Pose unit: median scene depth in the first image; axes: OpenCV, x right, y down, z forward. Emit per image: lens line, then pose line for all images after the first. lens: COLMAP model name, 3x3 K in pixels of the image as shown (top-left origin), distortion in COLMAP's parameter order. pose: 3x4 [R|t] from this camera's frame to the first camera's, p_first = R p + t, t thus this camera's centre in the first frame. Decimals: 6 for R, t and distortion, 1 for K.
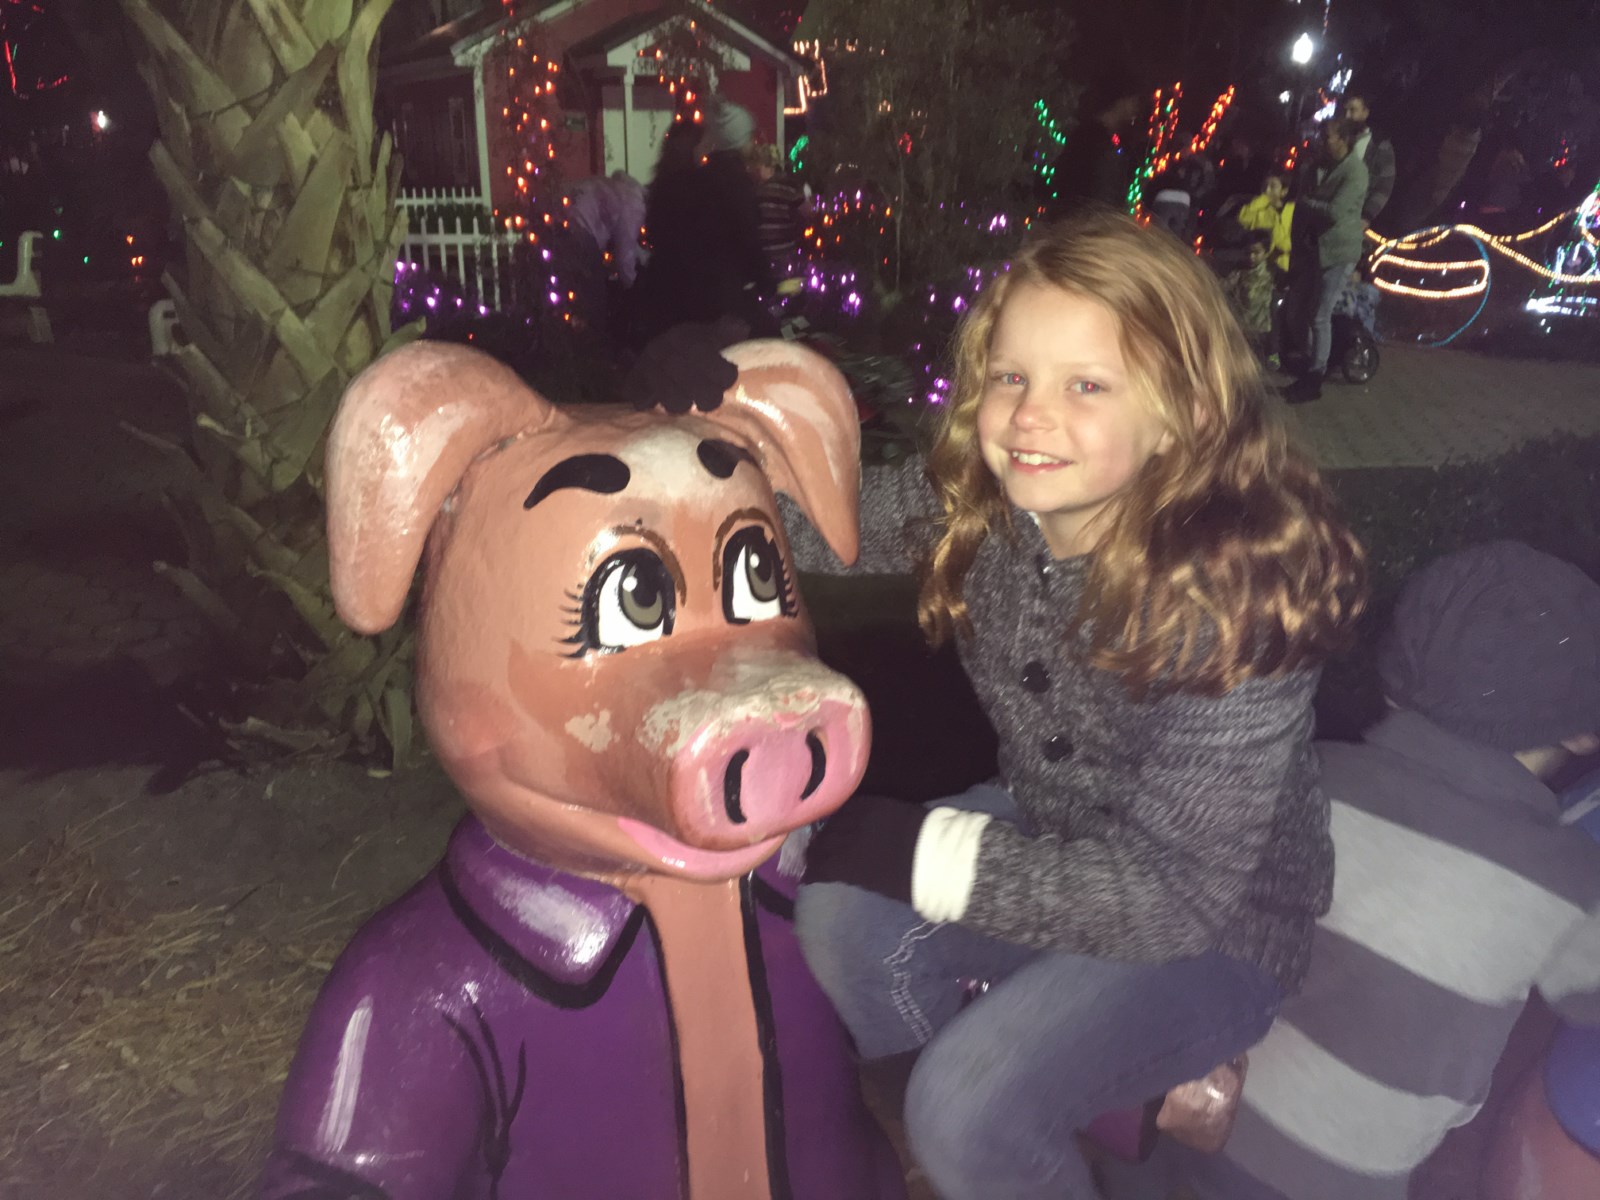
lens RADIAL K [[1342.9, 0, 809.4], [0, 1342.9, 587.8], [0, 0, 1]] dist [0.008157, -0.066651]
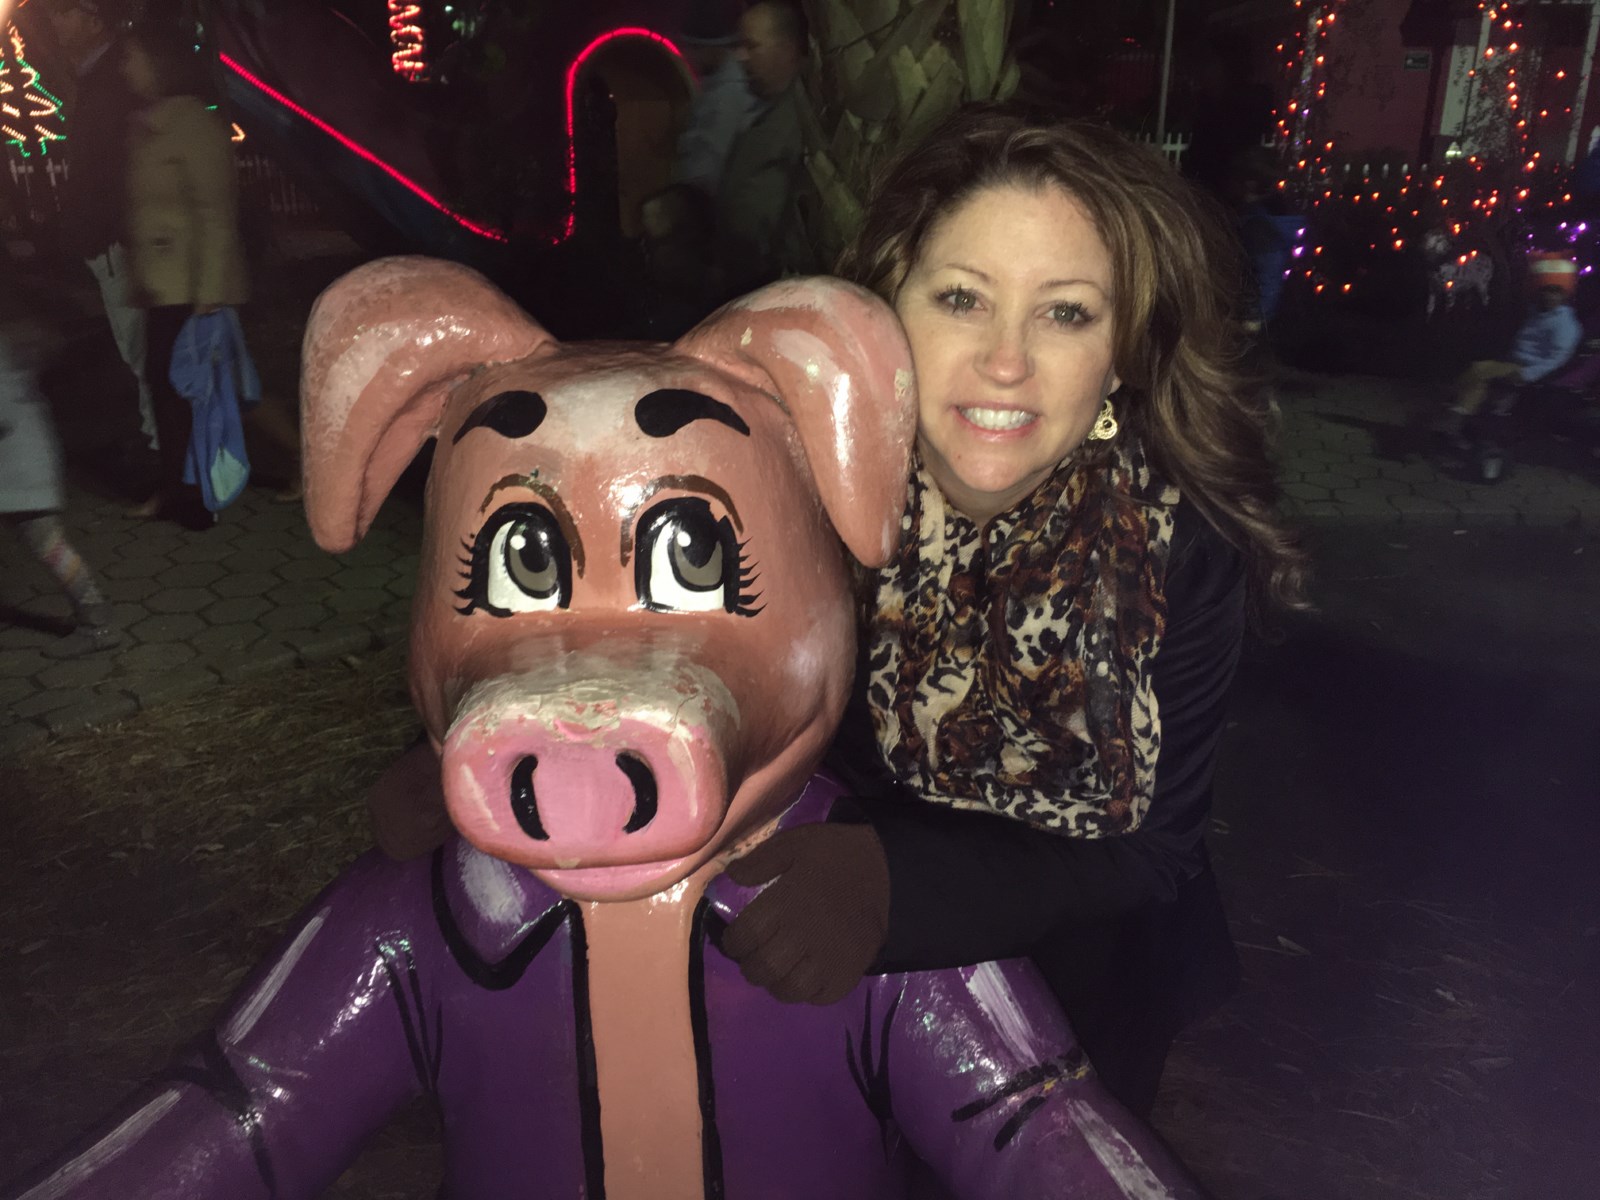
lens RADIAL K [[1354.1, 0, 800.0], [0, 1354.1, 600.0], [0, 0, 1]] dist [-0.005932, 0.005436]
pose [[0.836094, 0.176076, -0.519562, 0.464158], [-0.154137, 0.984339, 0.085545, -0.066417], [0.526488, 0.008560, 0.850140, 0.327360]]
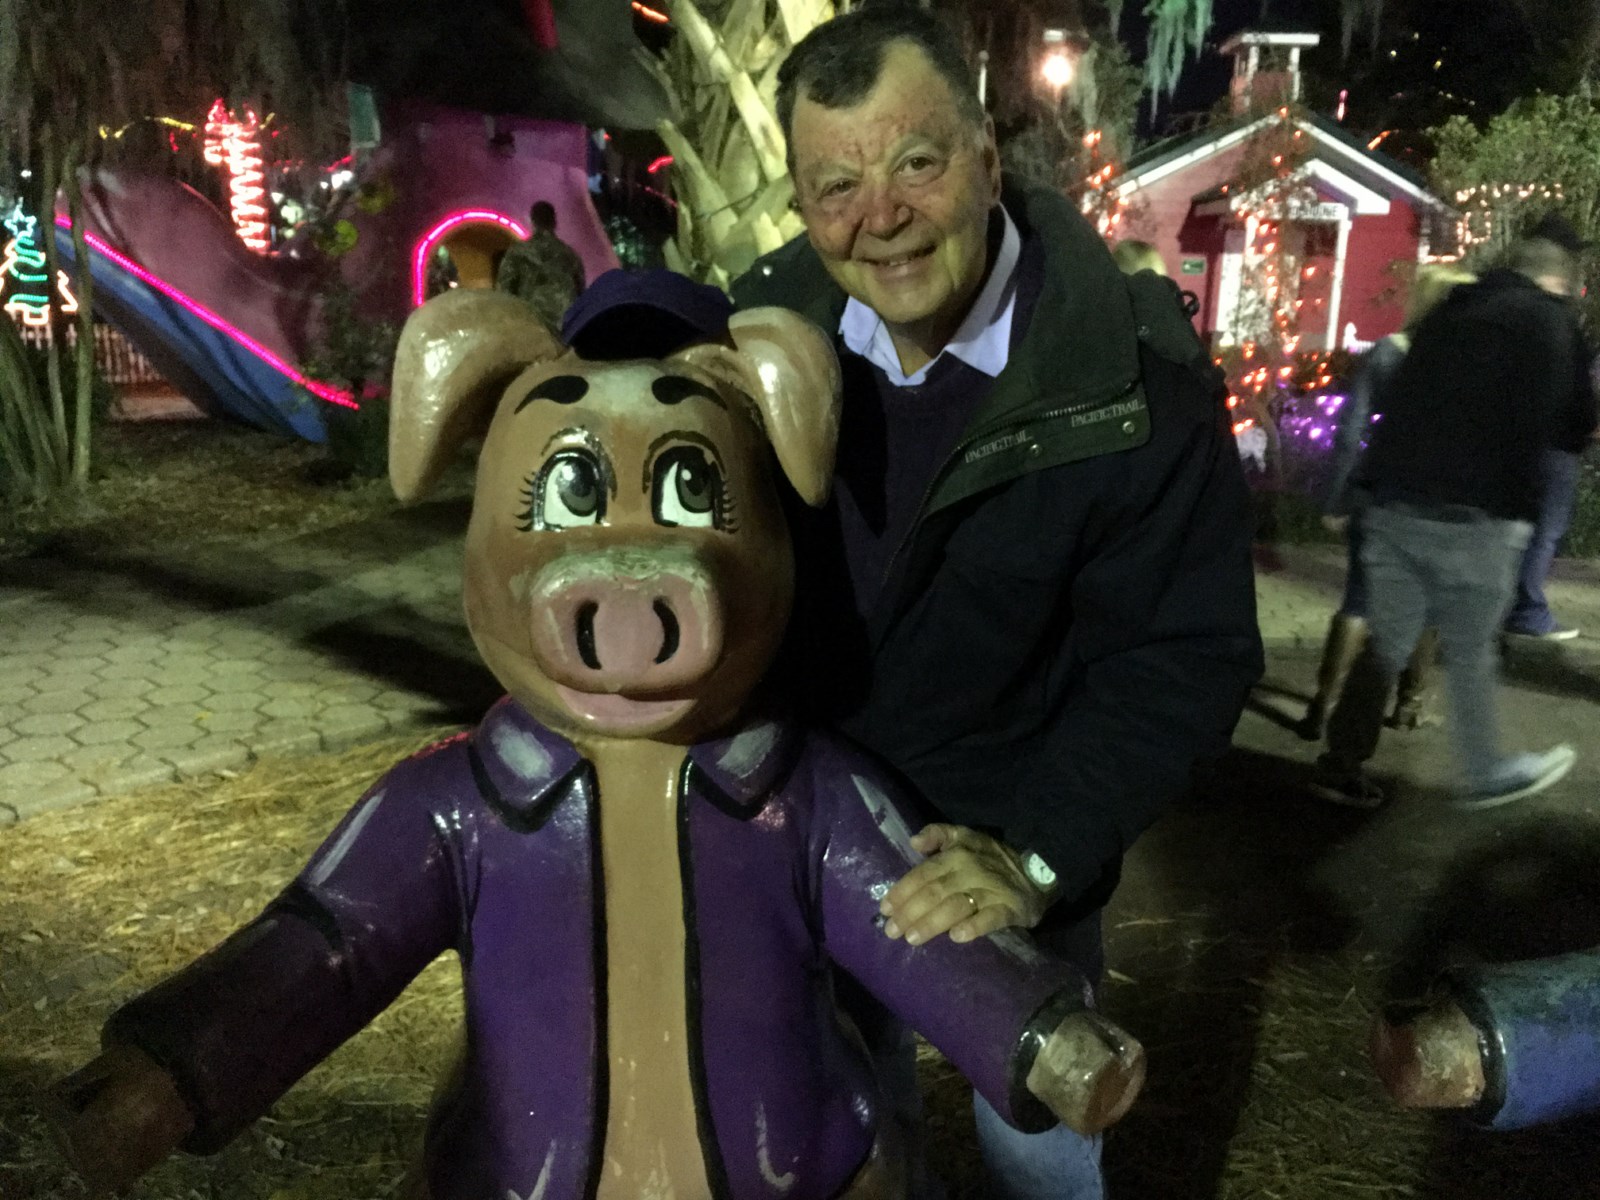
lens RADIAL K [[1342.9, 0, 809.4], [0, 1342.9, 587.8], [0, 0, 1]] dist [0.008157, -0.066651]
pose [[0.899725, 0.101073, -0.424593, 0.577253], [-0.143595, 0.987209, -0.069280, 0.146716], [0.412160, 0.123303, 0.902730, -0.018797]]
